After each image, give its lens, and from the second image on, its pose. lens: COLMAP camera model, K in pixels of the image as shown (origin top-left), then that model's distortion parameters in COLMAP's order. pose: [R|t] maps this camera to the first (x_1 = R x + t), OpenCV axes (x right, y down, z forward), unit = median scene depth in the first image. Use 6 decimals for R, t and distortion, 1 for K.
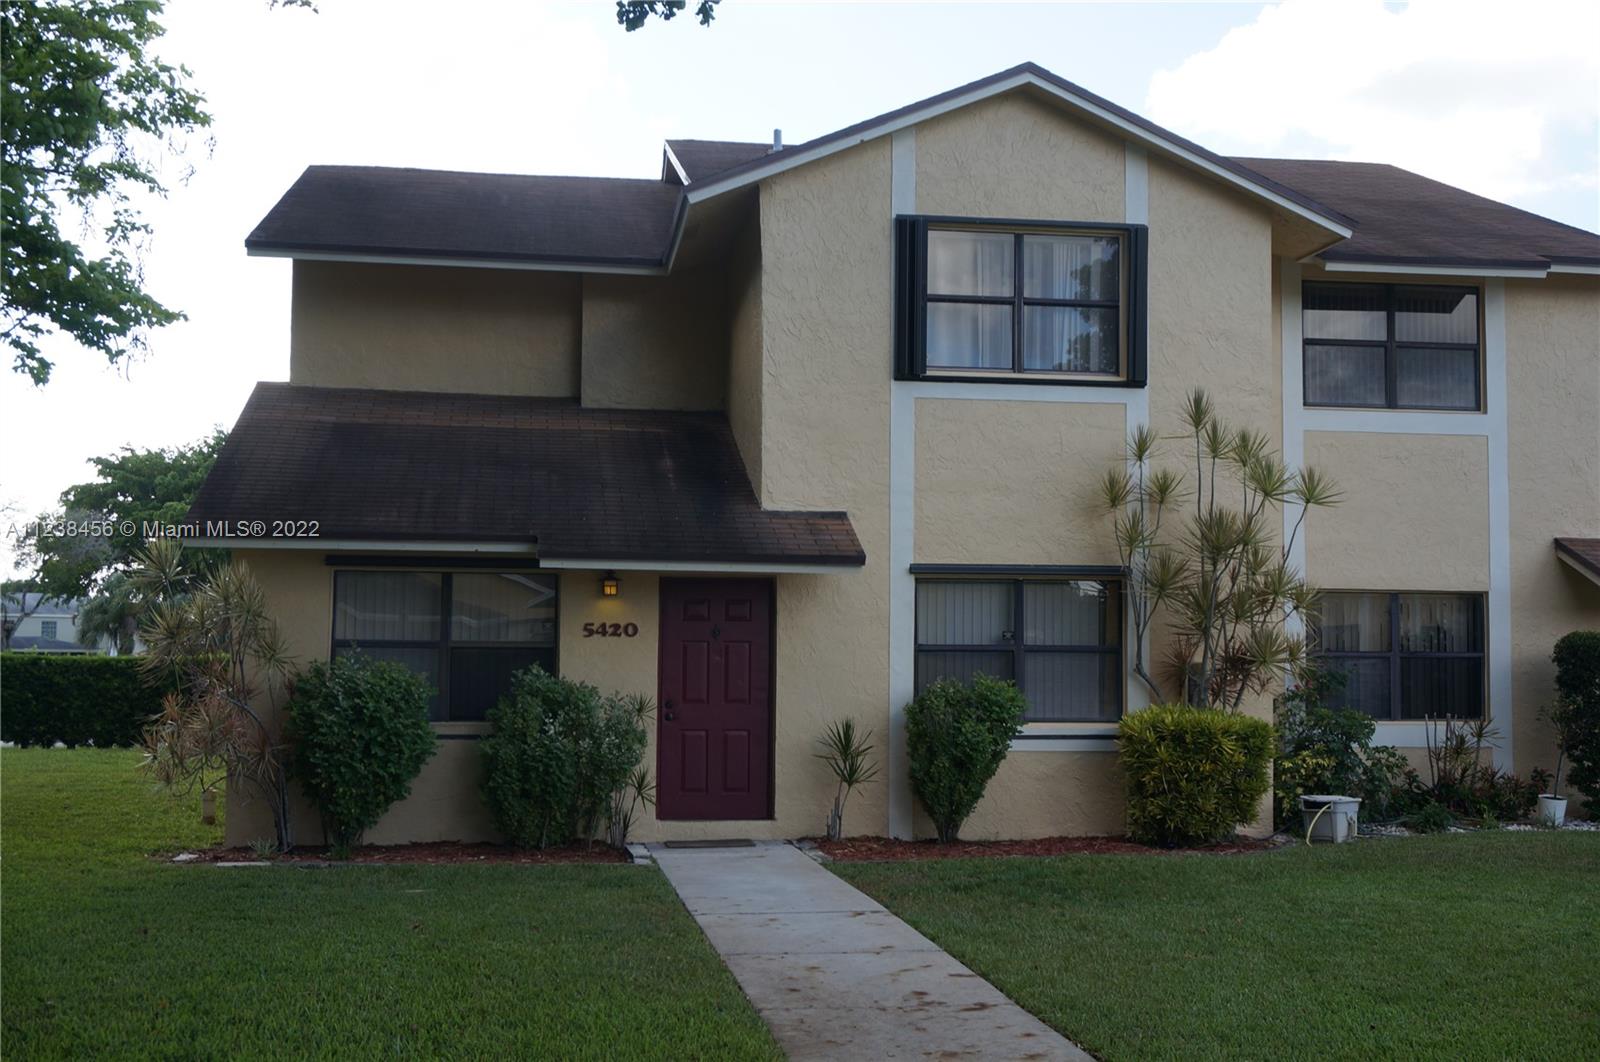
lens RADIAL K [[2002.7, 0, 800.0], [0, 2002.7, 531.0], [0, 0, 1]] dist [-0.025089, -0.069095]
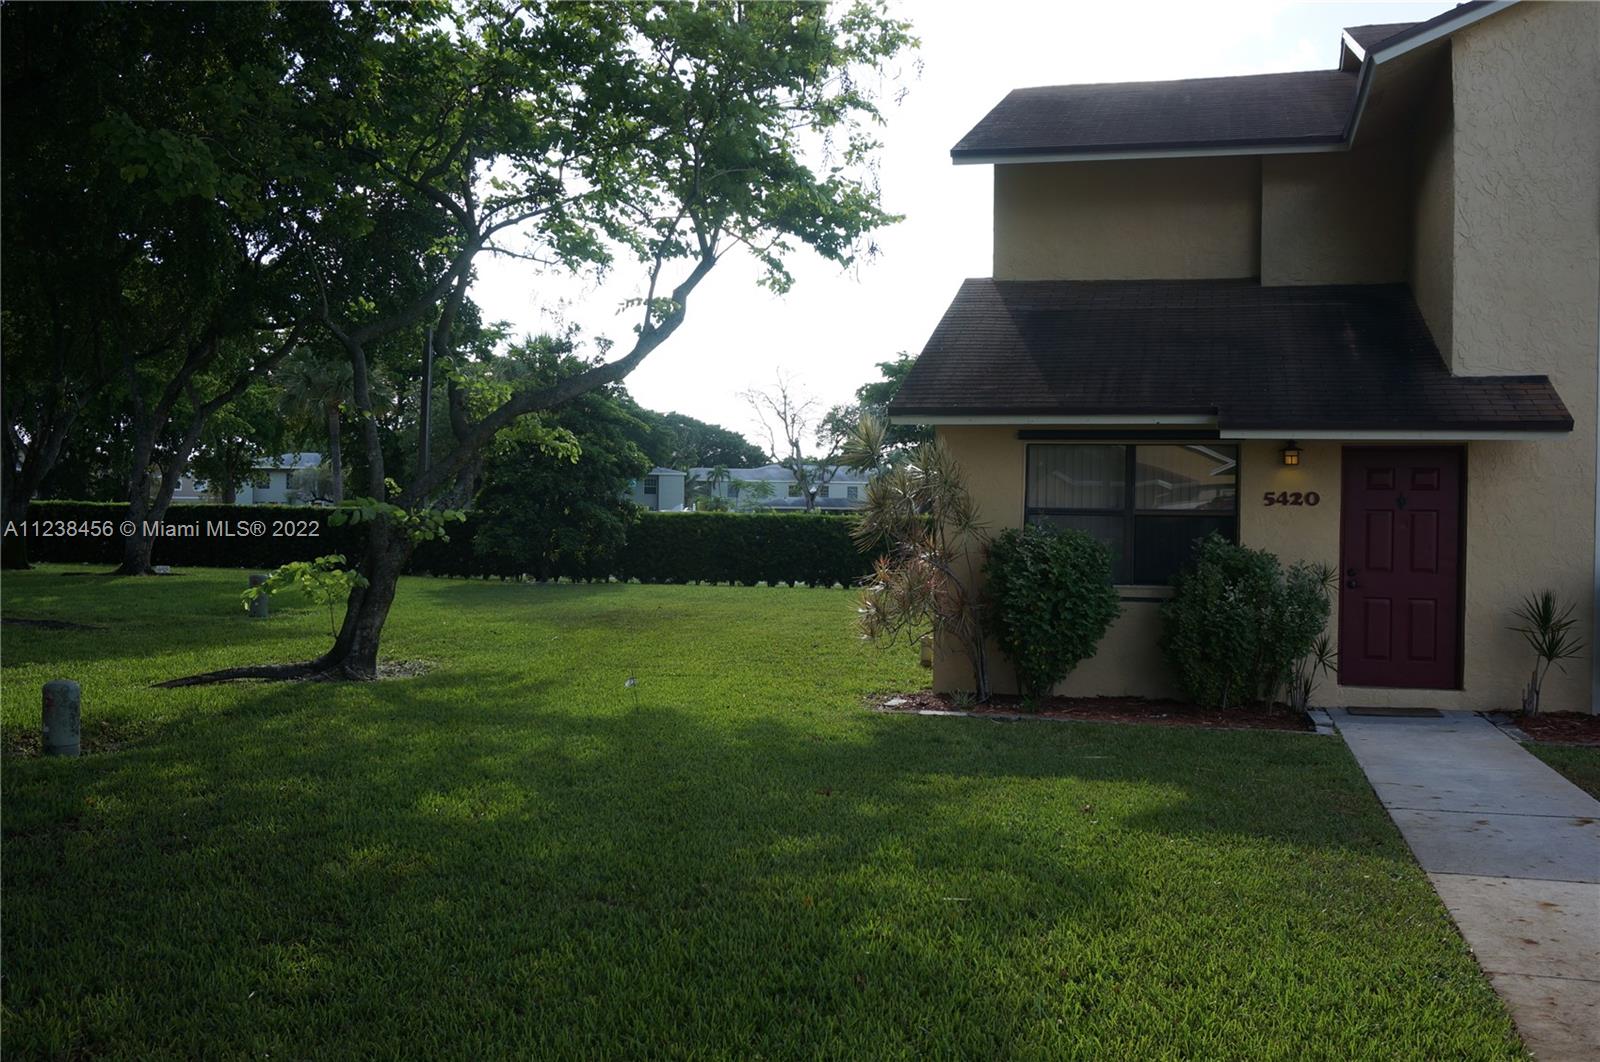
lens RADIAL K [[1584.0, 0, 800.0], [0, 1584.0, 531.0], [0, 0, 1]] dist [-0.022215, 0.036430]
pose [[0.924362, 0.007293, -0.381447, -0.018905], [0.020813, 0.997364, 0.069507, 0.004620], [0.380948, -0.072189, 0.921774, 0.162781]]
